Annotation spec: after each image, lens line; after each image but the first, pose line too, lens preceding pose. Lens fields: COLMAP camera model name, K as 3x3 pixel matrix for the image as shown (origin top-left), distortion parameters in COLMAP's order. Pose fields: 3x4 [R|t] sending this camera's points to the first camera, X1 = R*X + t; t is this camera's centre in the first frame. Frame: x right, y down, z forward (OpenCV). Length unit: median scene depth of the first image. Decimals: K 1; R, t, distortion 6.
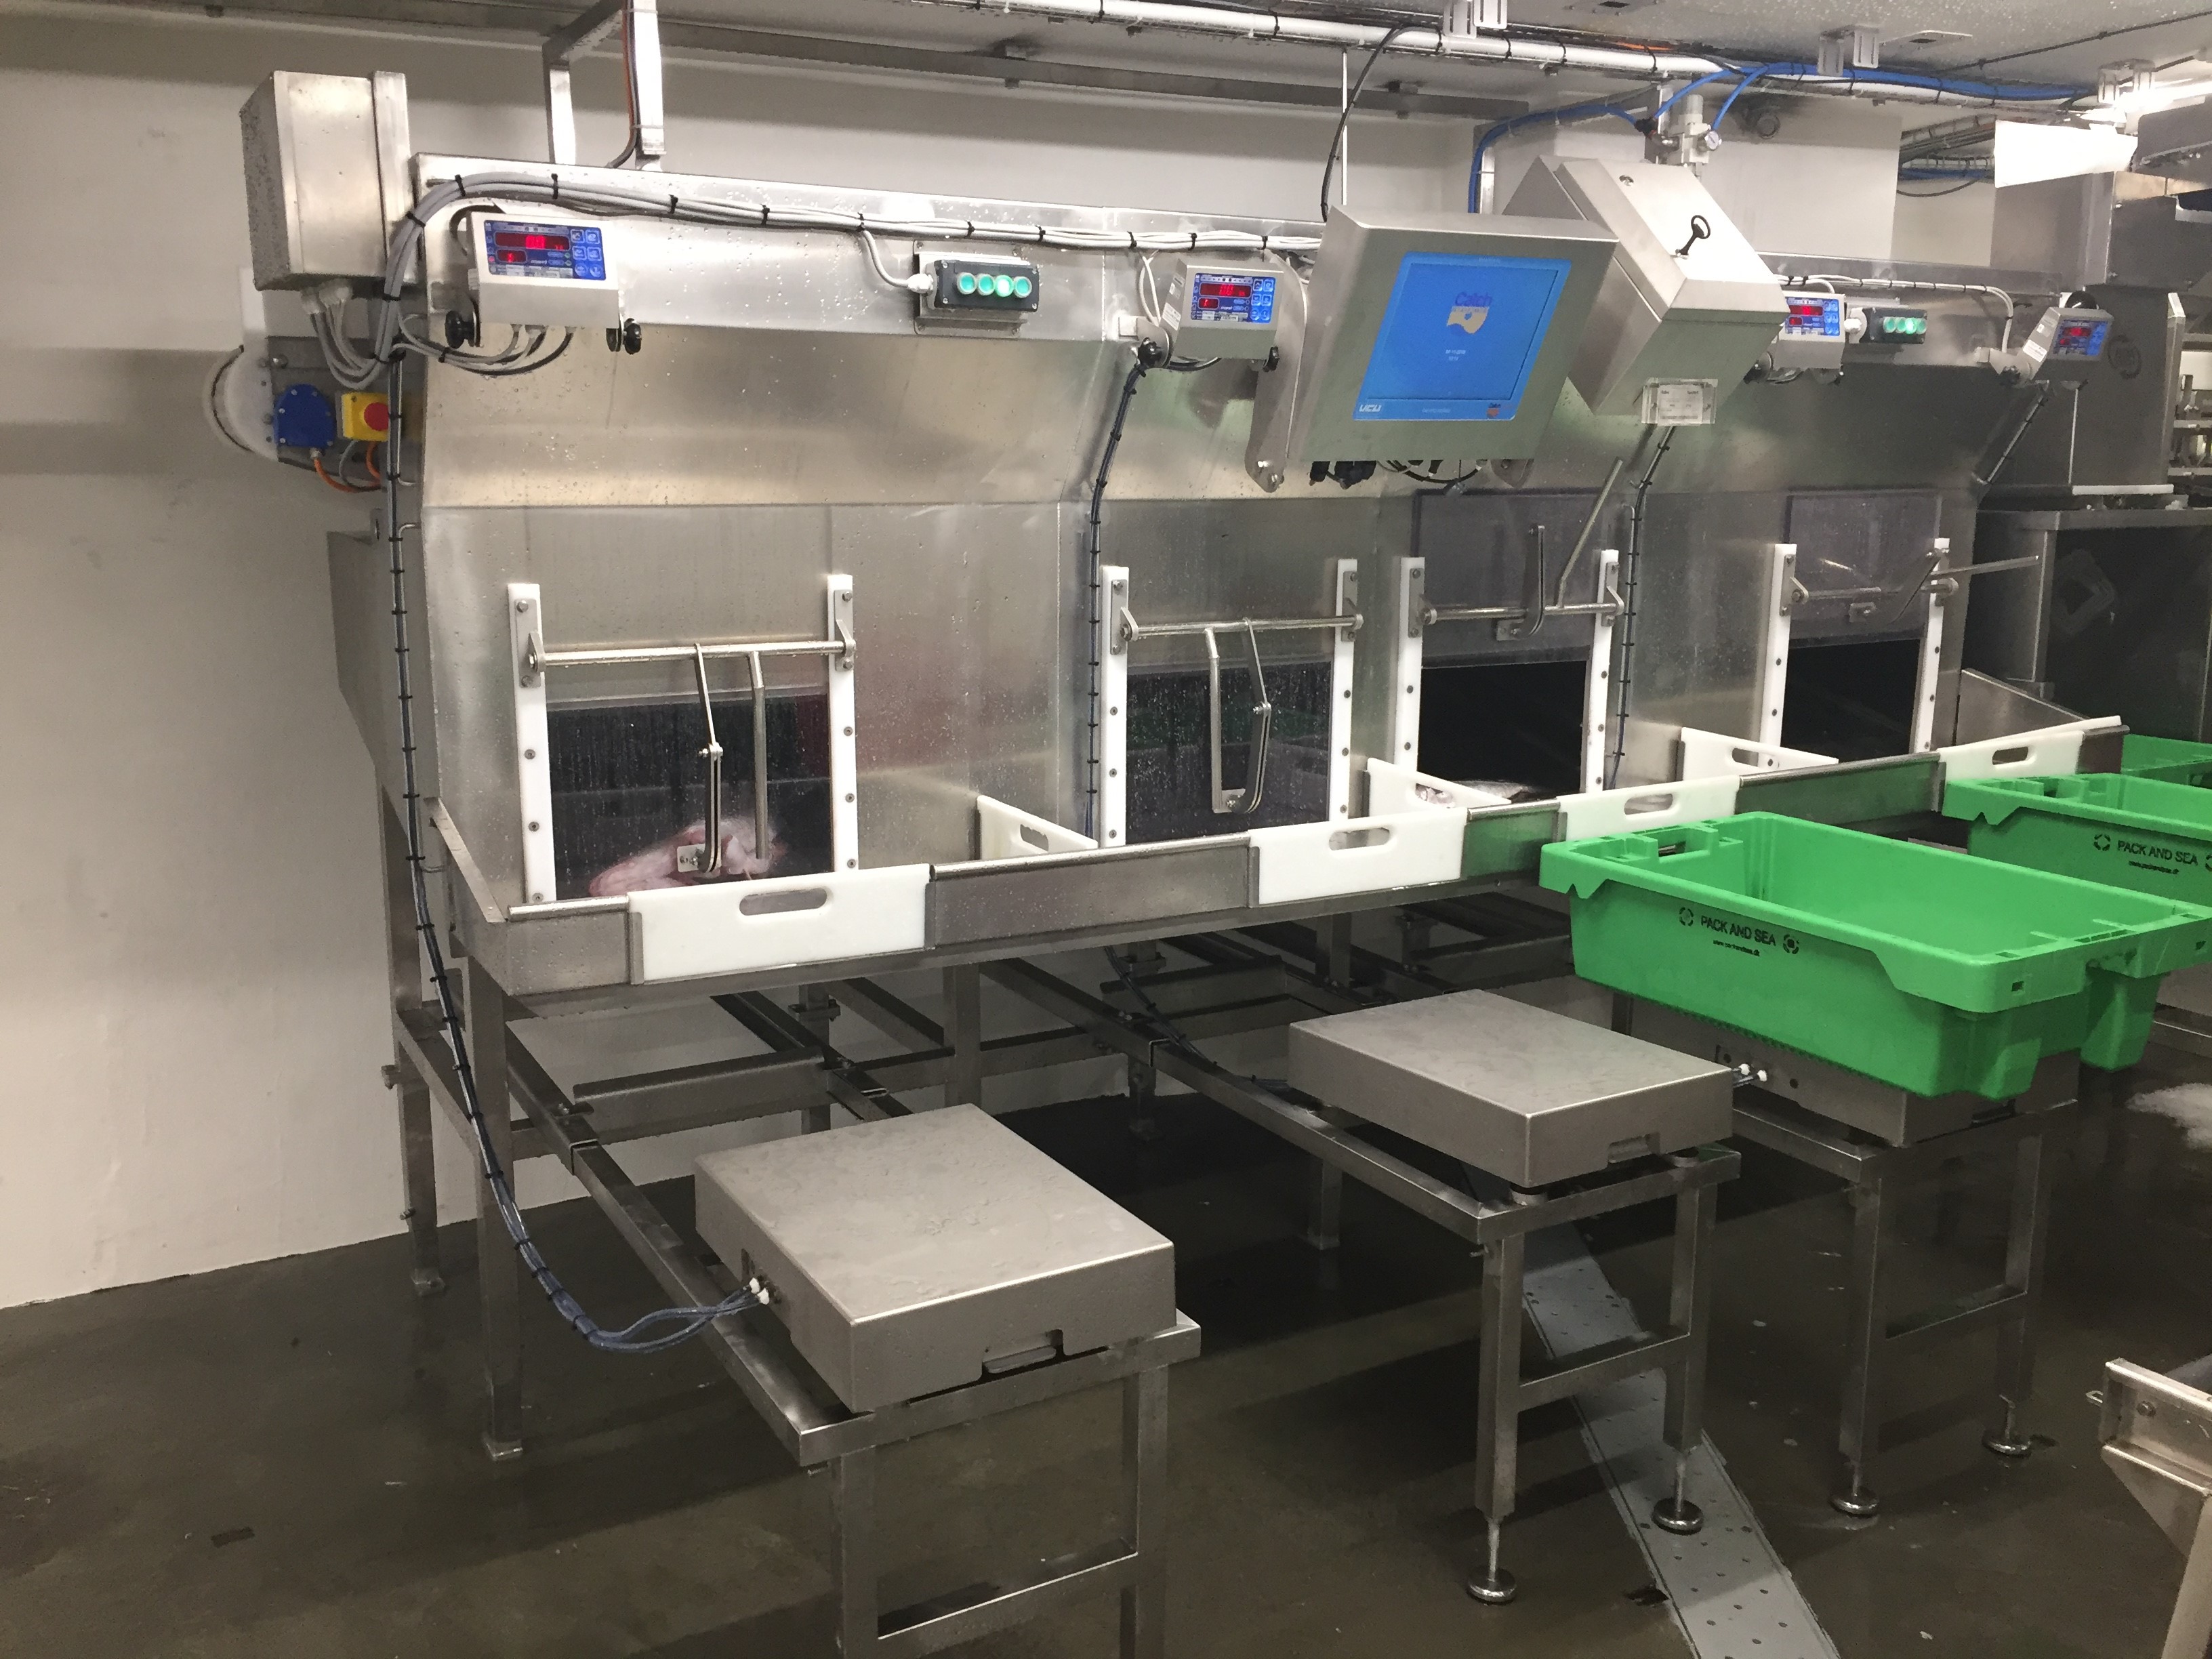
lens RADIAL K [[1867.9, 0, 1113.7], [0, 1867.9, 828.0], [0, 0, 1]] dist [0.068833, -0.092018]
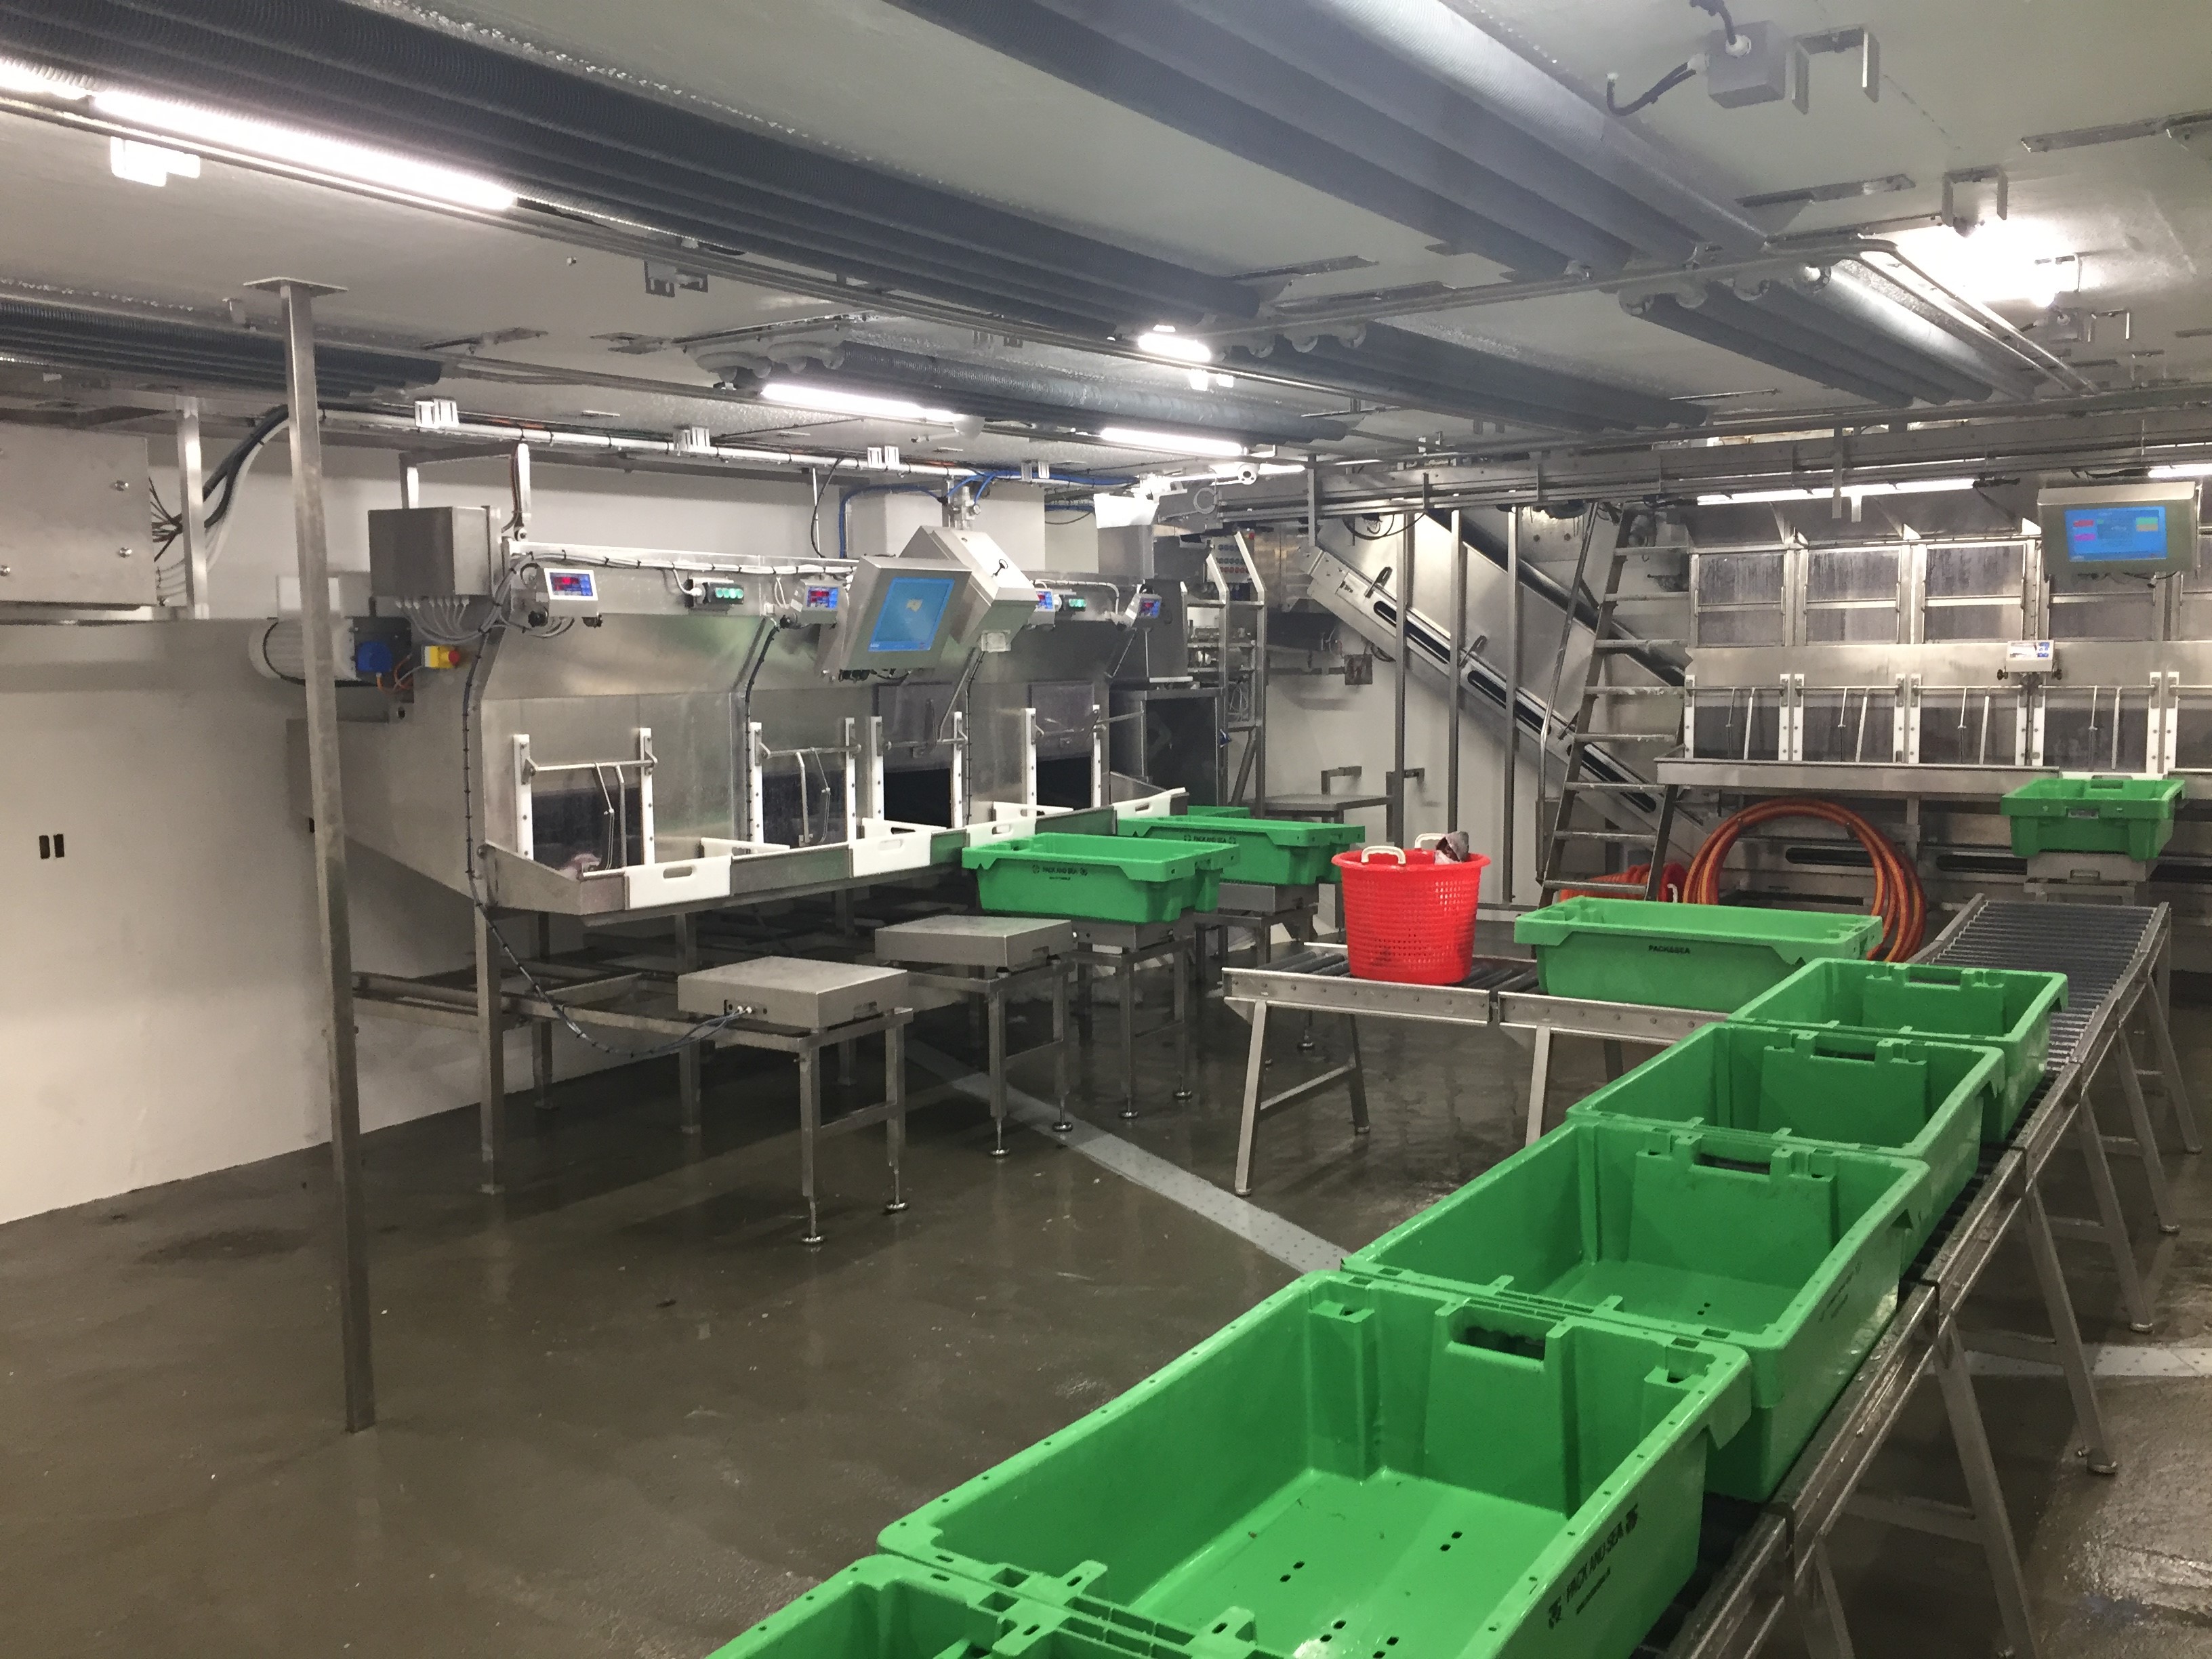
lens RADIAL K [[1867.9, 0, 1108.2], [0, 1867.9, 816.5], [0, 0, 1]] dist [0.068833, -0.092018]
pose [[0.888259, -0.052068, 0.456382, -0.536458], [0.103182, 0.990781, -0.087787, 0.161651], [-0.447604, 0.125068, 0.885443, -0.863691]]
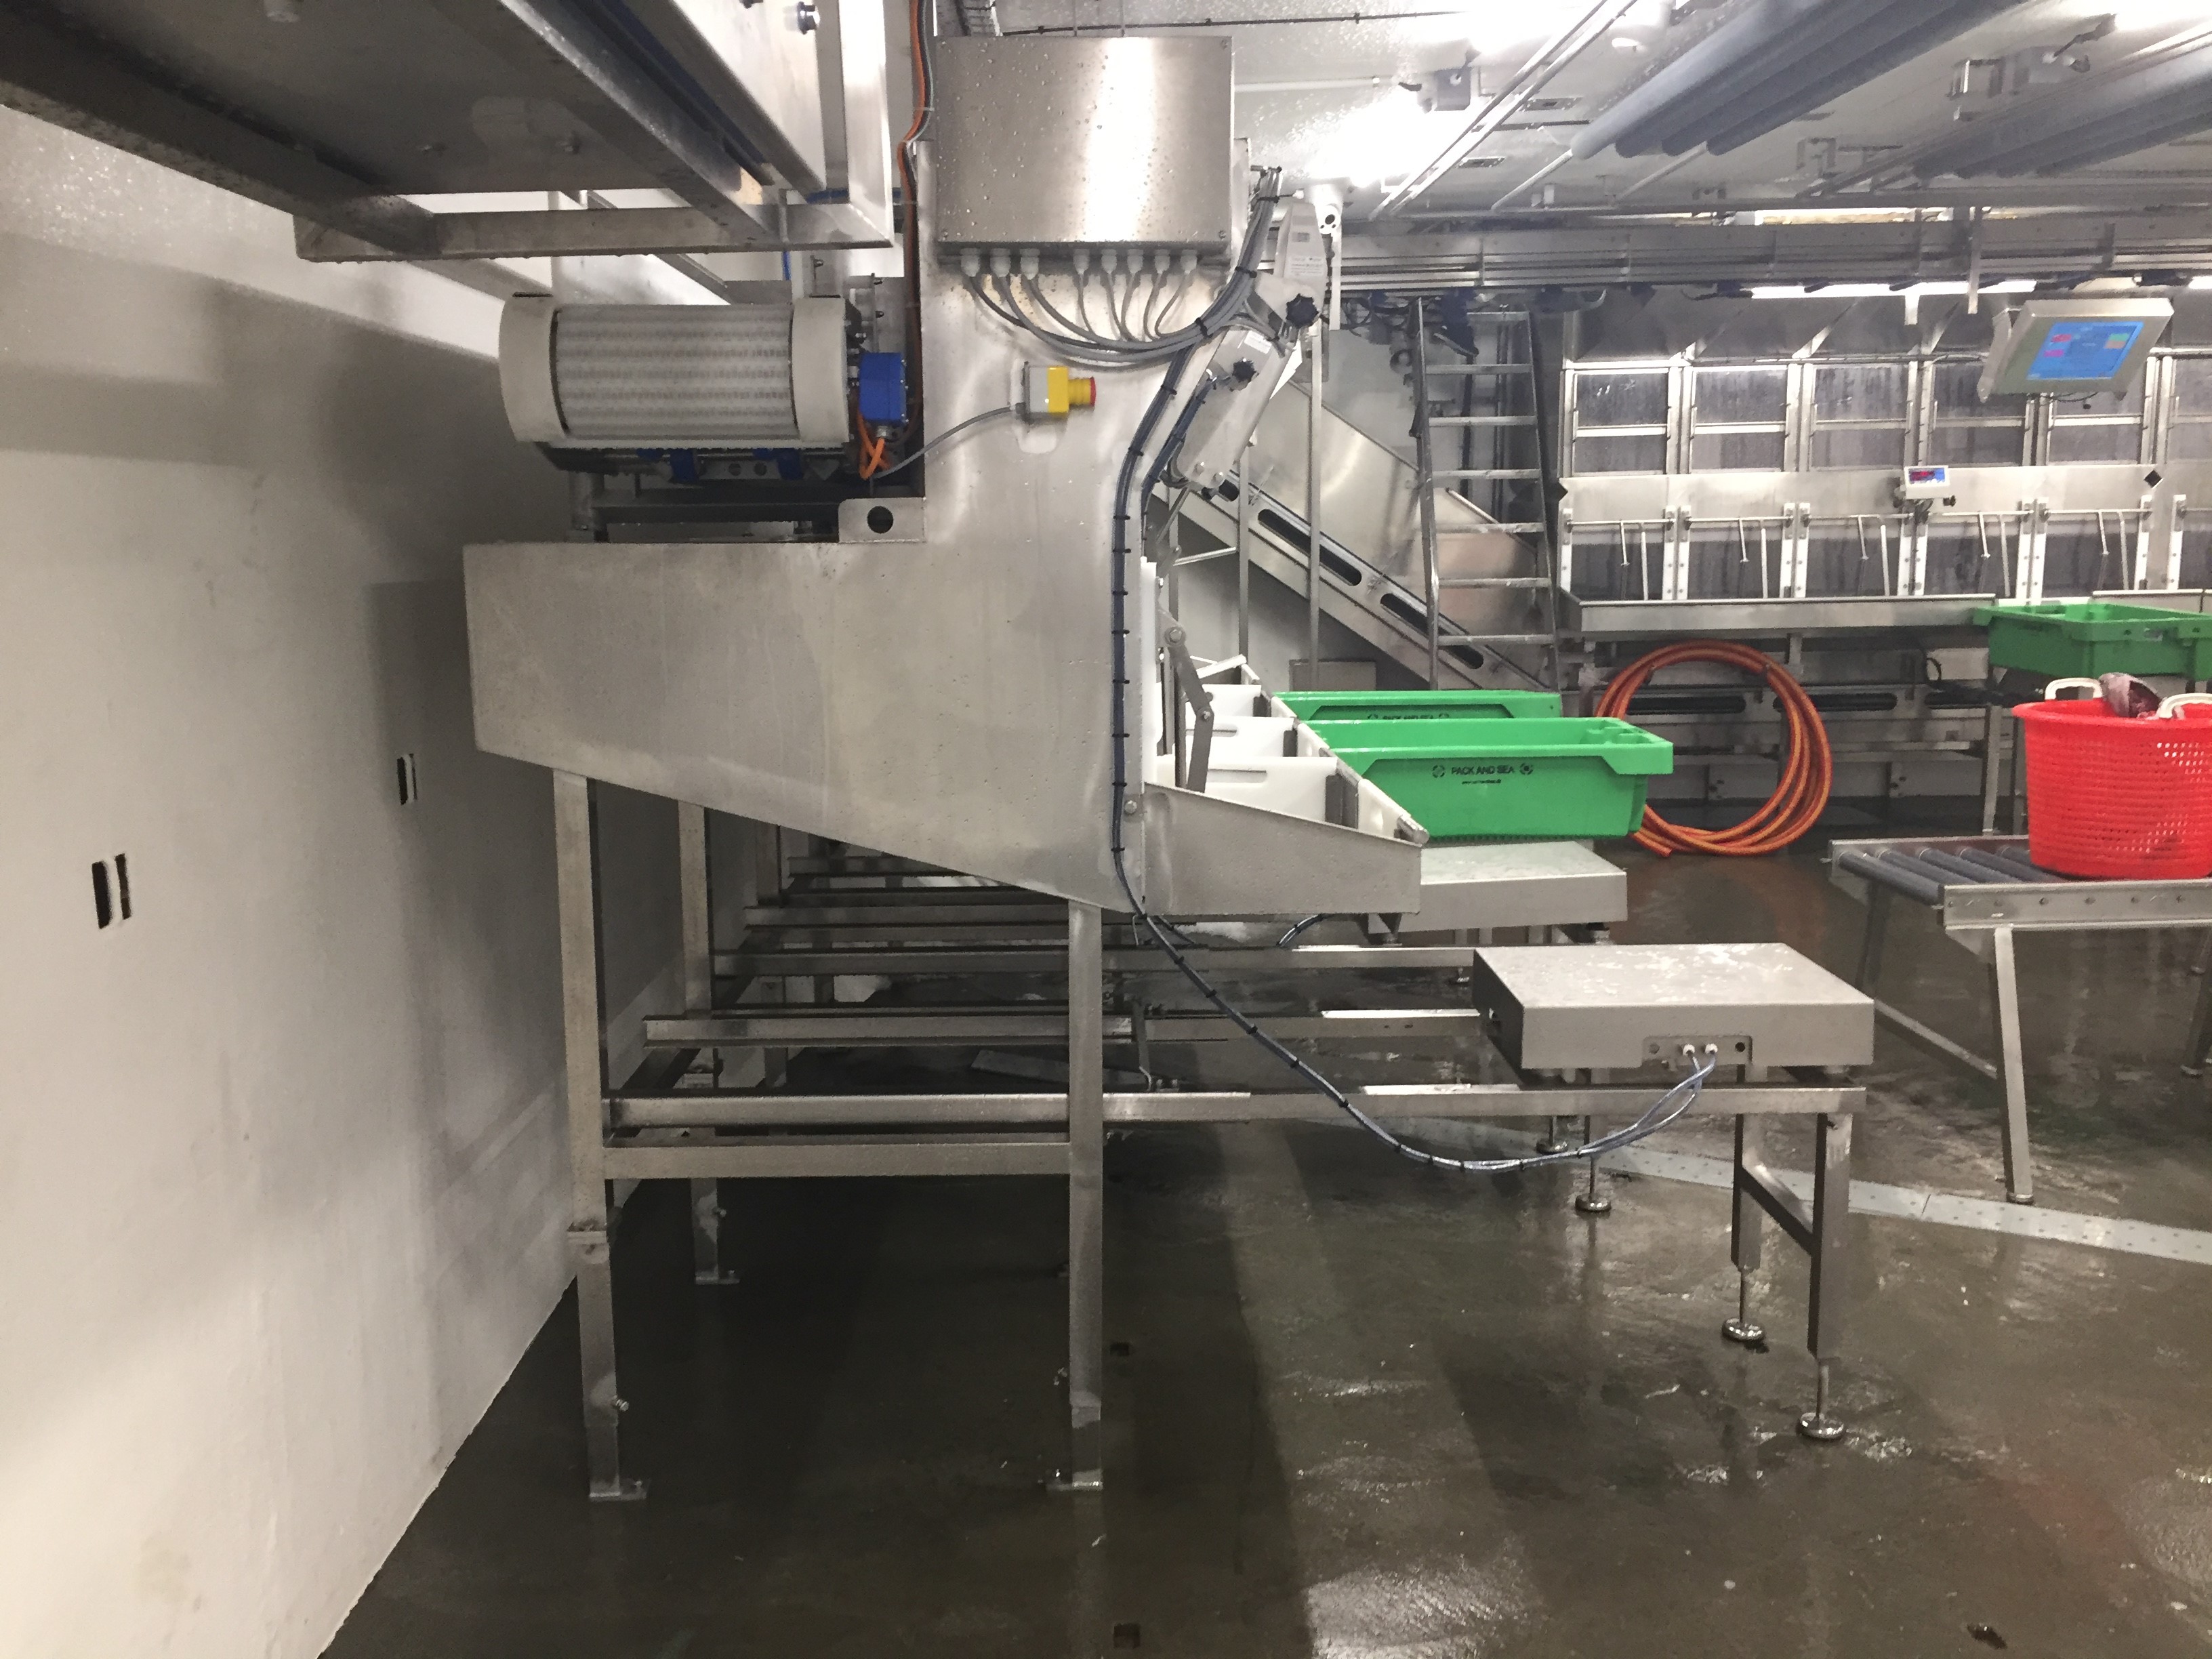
lens RADIAL K [[1867.9, 0, 1105.2], [0, 1867.9, 841.4], [0, 0, 1]] dist [0.068833, -0.092018]
pose [[0.489755, -0.155663, 0.857851, -0.942440], [0.187392, 0.979731, 0.070795, -0.044926], [-0.851483, 0.126082, 0.508998, 0.408633]]
